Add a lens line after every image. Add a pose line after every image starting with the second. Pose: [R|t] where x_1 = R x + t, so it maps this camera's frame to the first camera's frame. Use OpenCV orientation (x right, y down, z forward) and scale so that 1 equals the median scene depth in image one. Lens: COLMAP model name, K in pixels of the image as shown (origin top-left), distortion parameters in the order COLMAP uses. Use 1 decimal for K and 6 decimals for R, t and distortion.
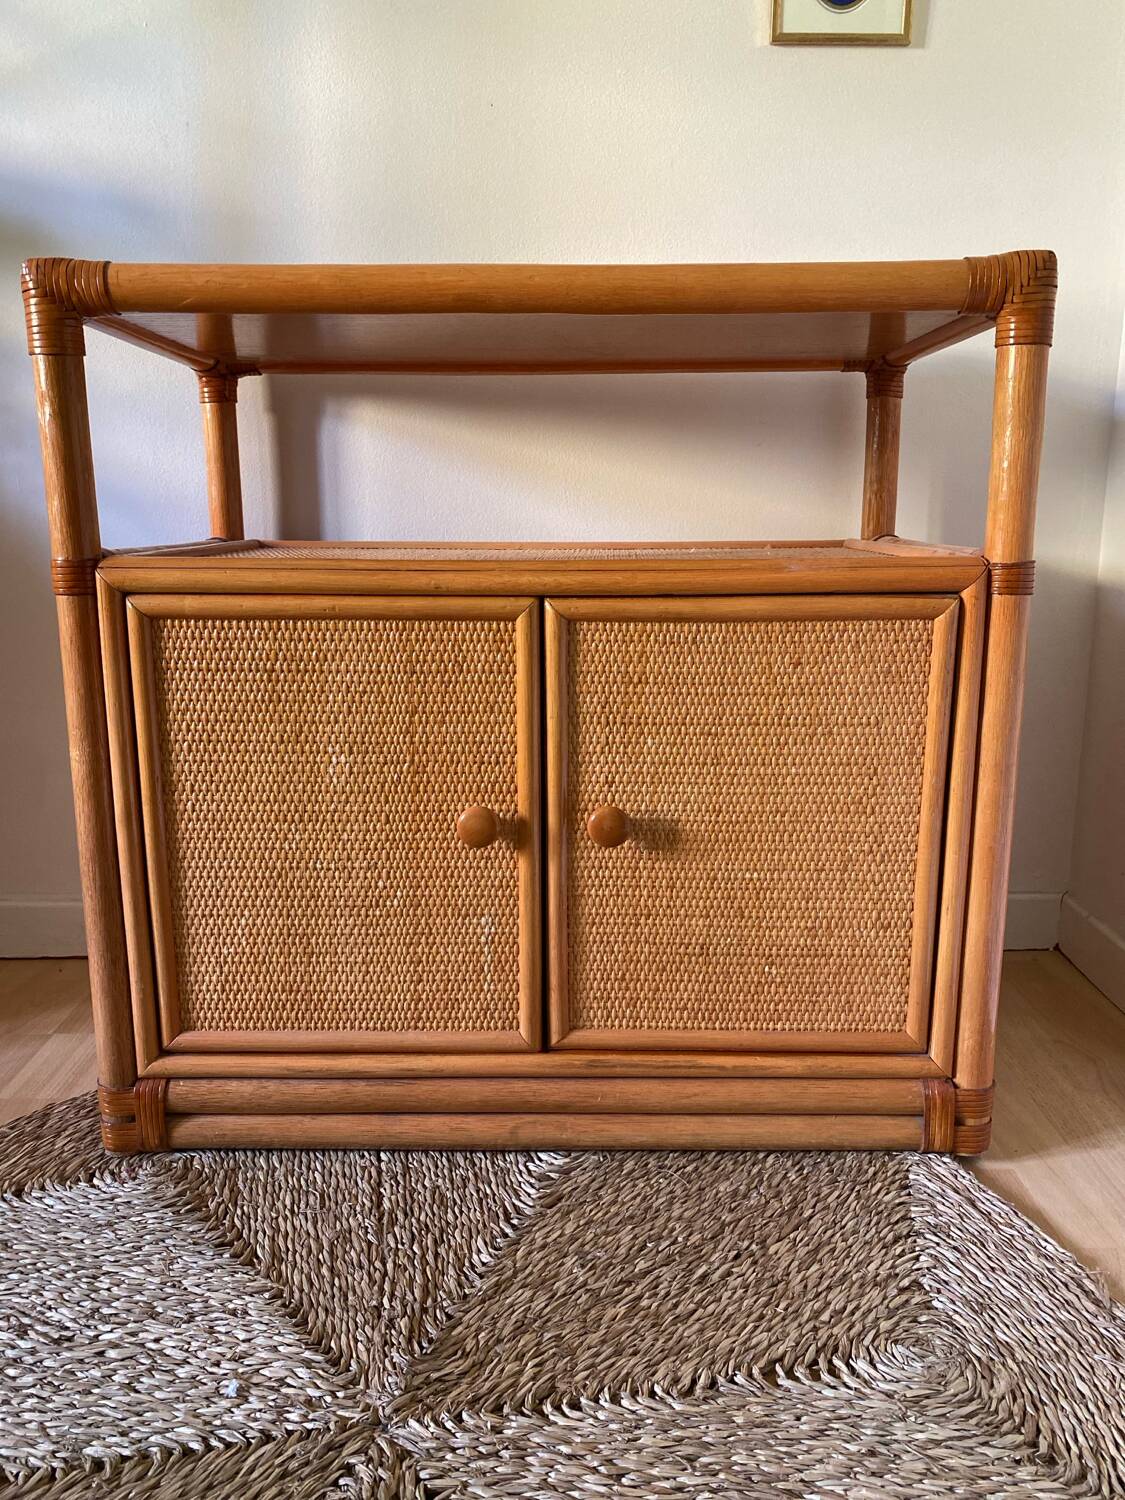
lens RADIAL K [[1131.2, 0, 570.5], [0, 1131.2, 742.3], [0, 0, 1]] dist [0.091904, -0.175184]
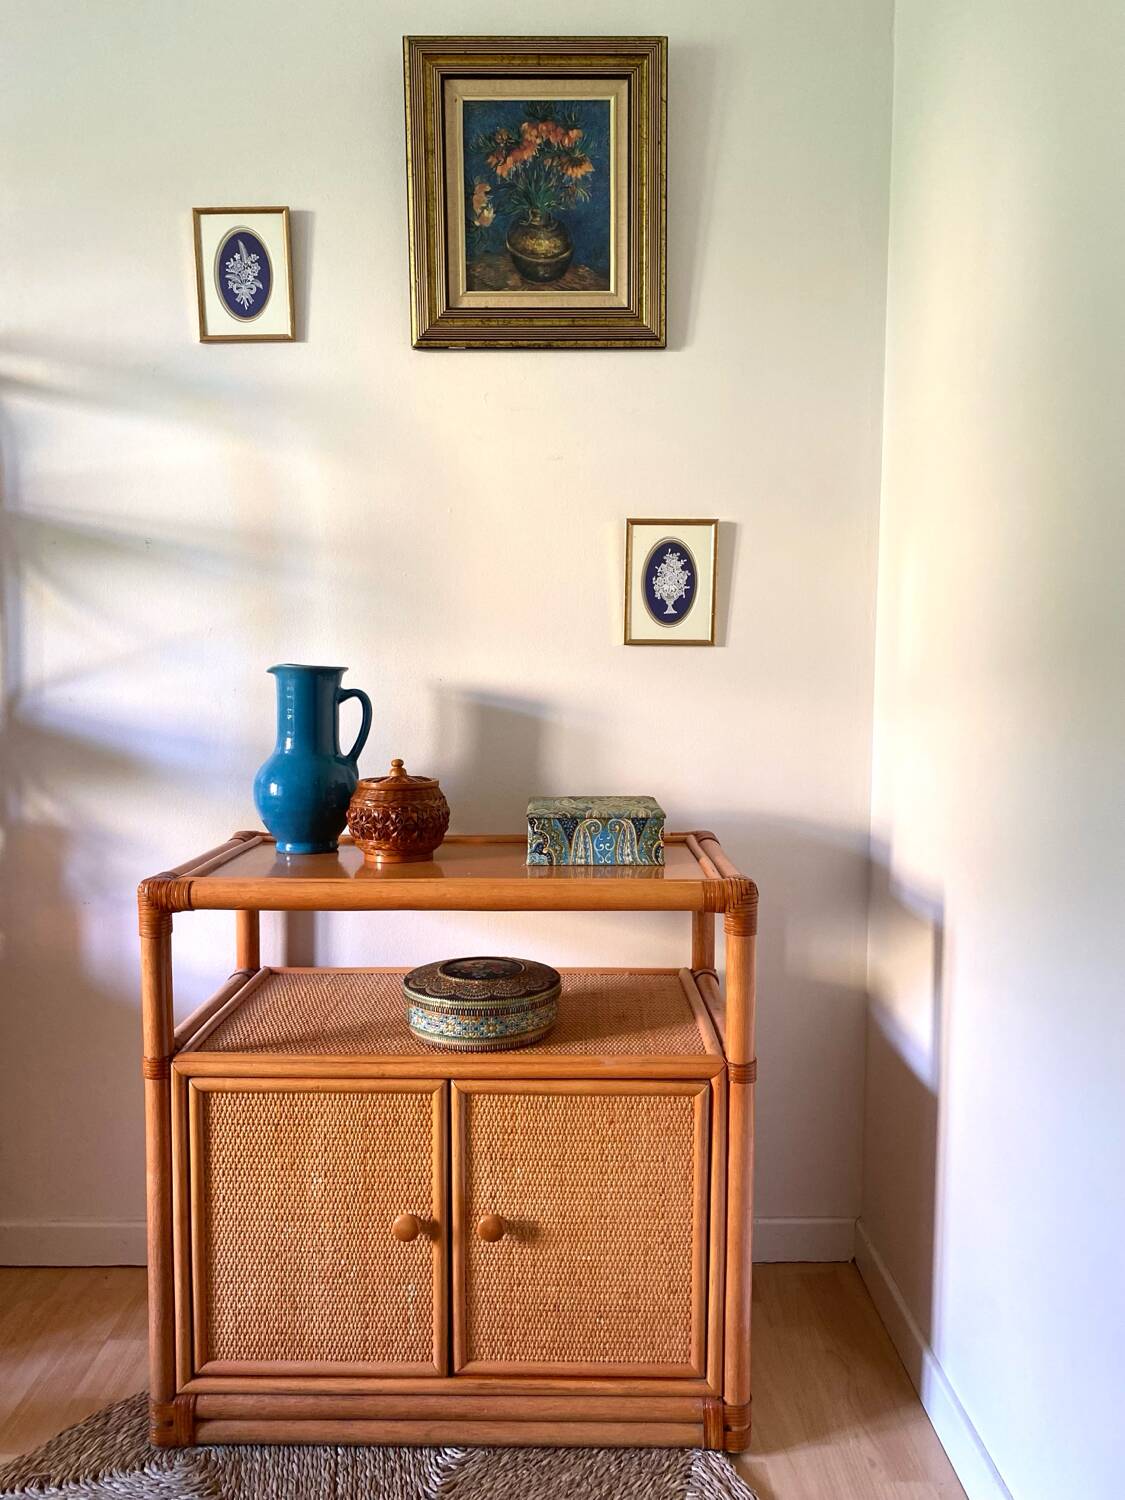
lens RADIAL K [[1127.0, 0, 561.6], [0, 1127.0, 749.2], [0, 0, 1]] dist [-0.005789, 0.025042]
pose [[0.999982, 0.005911, 0.001257, 0.122213], [-0.005687, 0.990781, -0.135355, -0.359140], [-0.002045, 0.135345, 0.990796, -0.601077]]
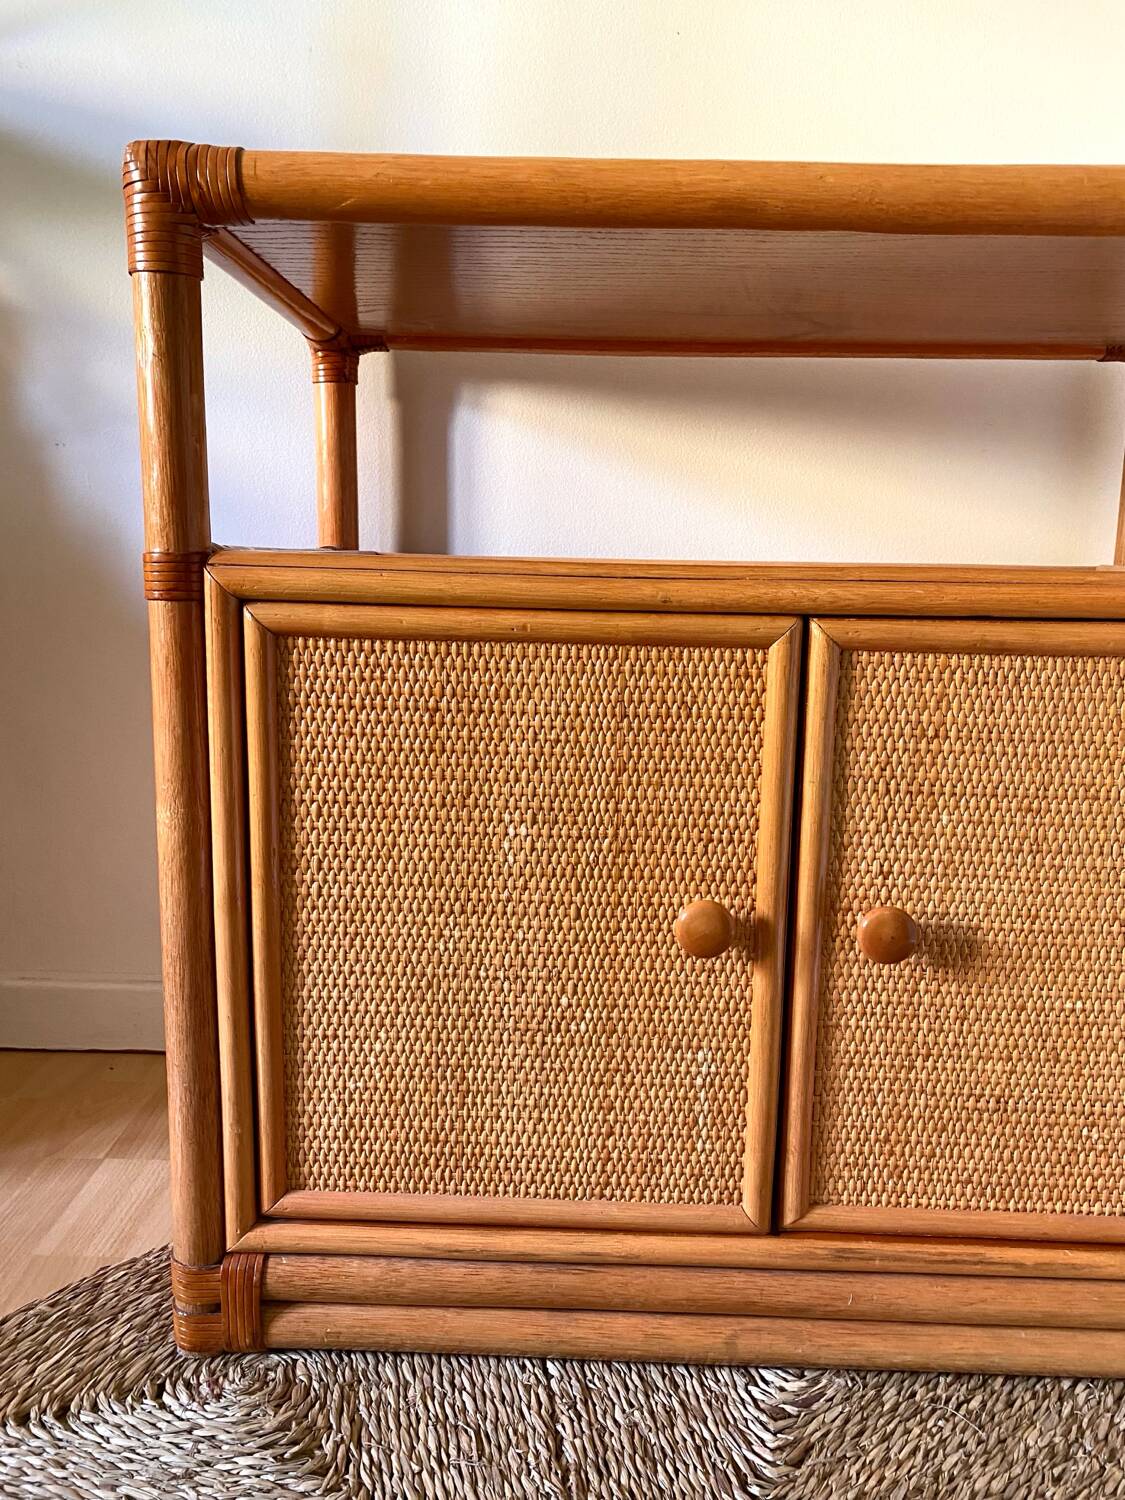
lens RADIAL K [[1105.1, 0, 579.0], [0, 1105.1, 747.9], [0, 0, 1]] dist [0.113449, -0.196896]
pose [[0.999537, 0.024292, -0.018326, -0.150663], [-0.025018, 0.998867, -0.040477, -0.010908], [0.017322, 0.040917, 0.999012, 0.273700]]
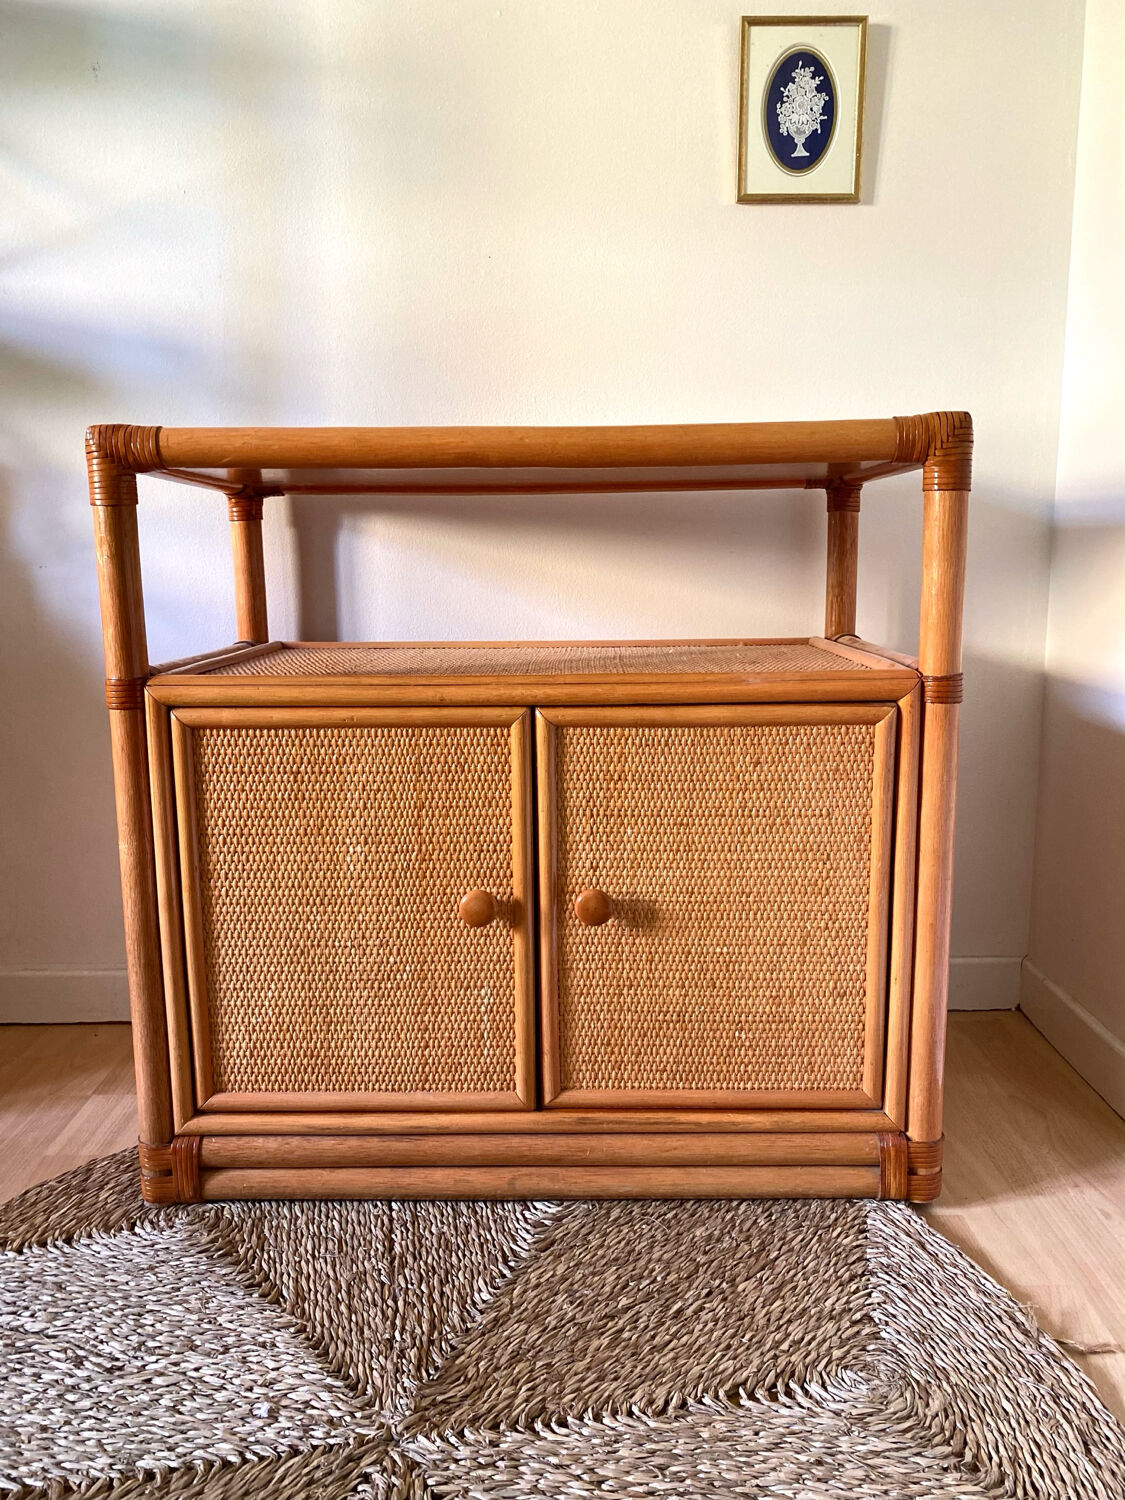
lens RADIAL K [[1117.0, 0, 570.0], [0, 1117.0, 740.0], [0, 0, 1]] dist [0.081422, -0.160314]
pose [[0.999959, -0.007555, -0.005045, 0.016812], [0.007304, 0.998822, -0.047982, -0.038470], [0.005402, 0.047943, 0.998835, -0.122208]]
